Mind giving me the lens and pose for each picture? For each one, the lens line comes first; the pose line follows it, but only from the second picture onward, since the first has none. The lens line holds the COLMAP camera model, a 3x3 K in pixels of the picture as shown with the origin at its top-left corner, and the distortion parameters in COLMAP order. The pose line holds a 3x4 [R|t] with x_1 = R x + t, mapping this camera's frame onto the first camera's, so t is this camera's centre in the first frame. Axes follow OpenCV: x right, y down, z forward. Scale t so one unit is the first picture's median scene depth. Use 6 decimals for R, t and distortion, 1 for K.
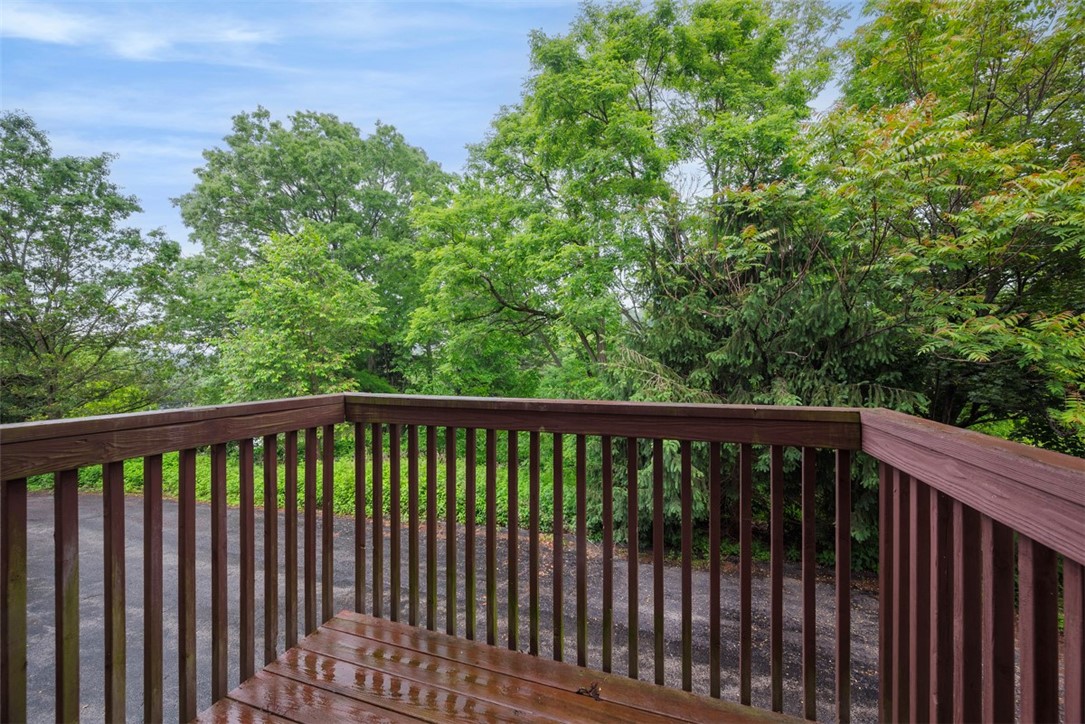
lens RADIAL K [[435.1, 0, 542.0], [0, 435.1, 360.2], [0, 0, 1]] dist [-0.001427, -0.000205]
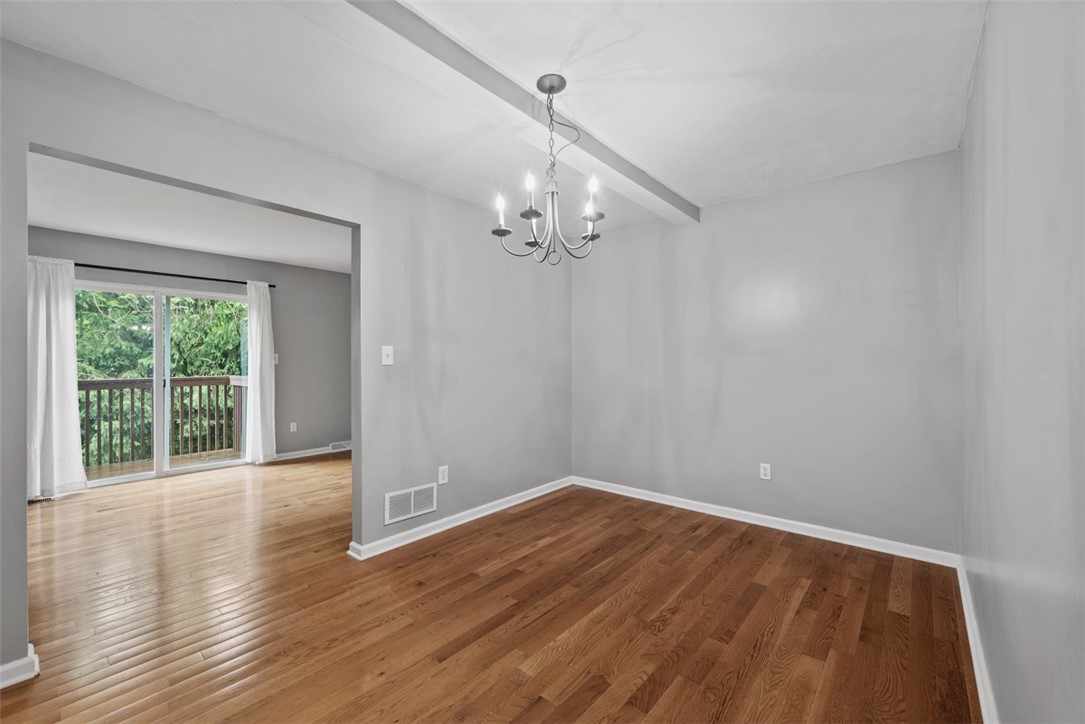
lens RADIAL K [[435.1, 0, 539.9], [0, 435.1, 363.2], [0, 0, 1]] dist [-0.001427, -0.000205]
pose [[0.331232, -0.009317, 0.943503, -0.520237], [0.005253, 0.999954, 0.008031, -0.008231], [-0.943535, 0.002296, 0.331265, -0.682764]]
